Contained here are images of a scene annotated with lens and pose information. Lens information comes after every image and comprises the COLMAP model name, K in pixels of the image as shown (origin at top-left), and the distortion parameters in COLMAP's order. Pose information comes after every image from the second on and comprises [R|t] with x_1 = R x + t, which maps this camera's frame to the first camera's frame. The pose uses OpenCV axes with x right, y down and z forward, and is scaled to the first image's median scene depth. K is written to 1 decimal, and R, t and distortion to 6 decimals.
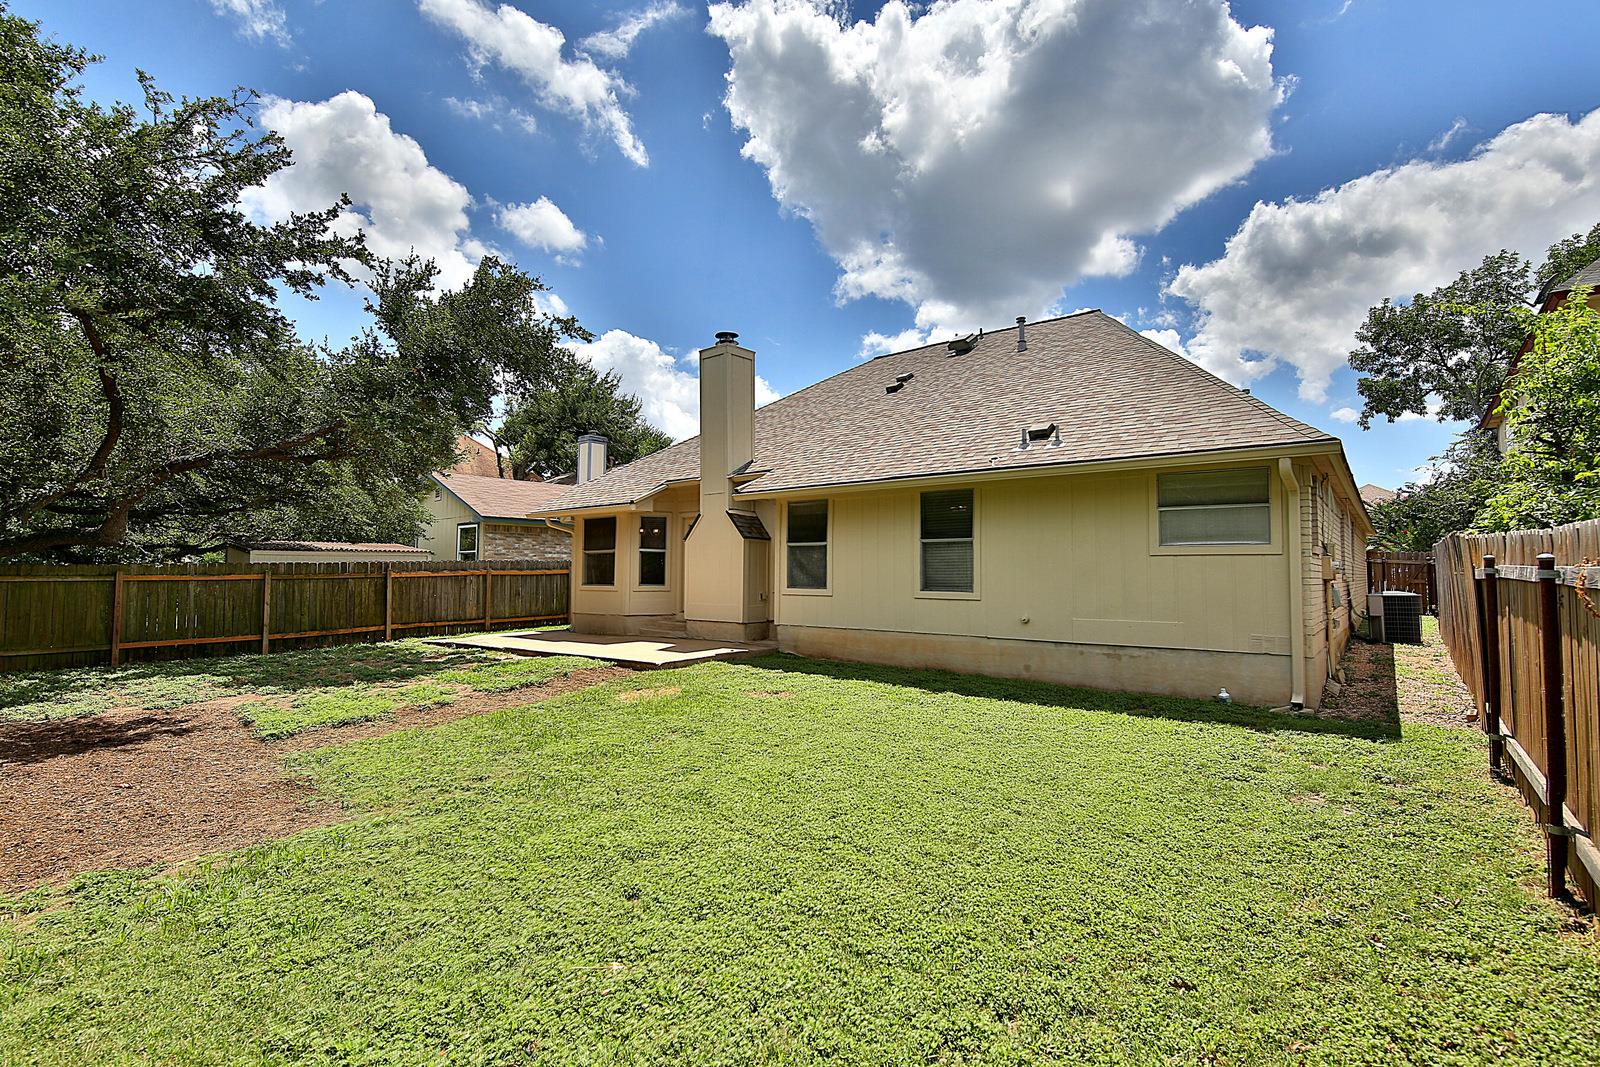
lens RADIAL K [[723.5, 0, 800.9], [0, 723.5, 527.0], [0, 0, 1]] dist [-0.000988, -0.000363]
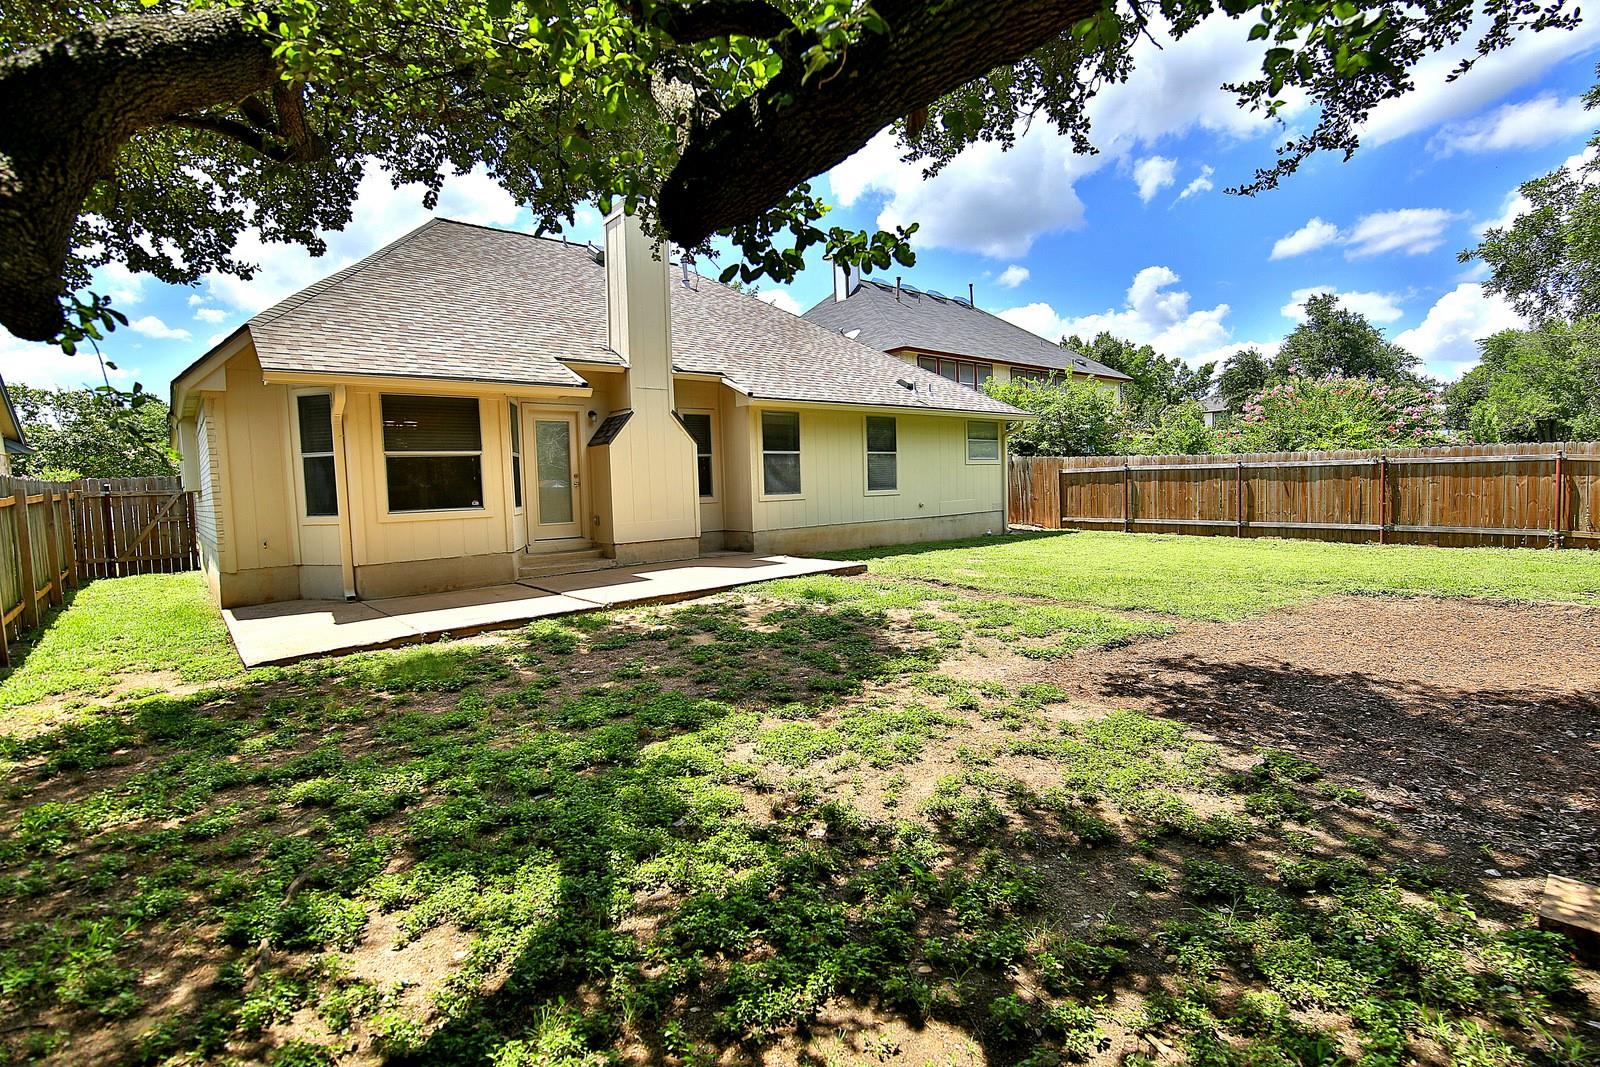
lens RADIAL K [[723.5, 0, 800.9], [0, 723.5, 527.0], [0, 0, 1]] dist [-0.000988, -0.000363]
pose [[0.170850, -0.073635, 0.982542, -1.063522], [-0.036883, 0.996027, 0.081059, 0.046645], [-0.984607, -0.050088, 0.167455, 0.801338]]
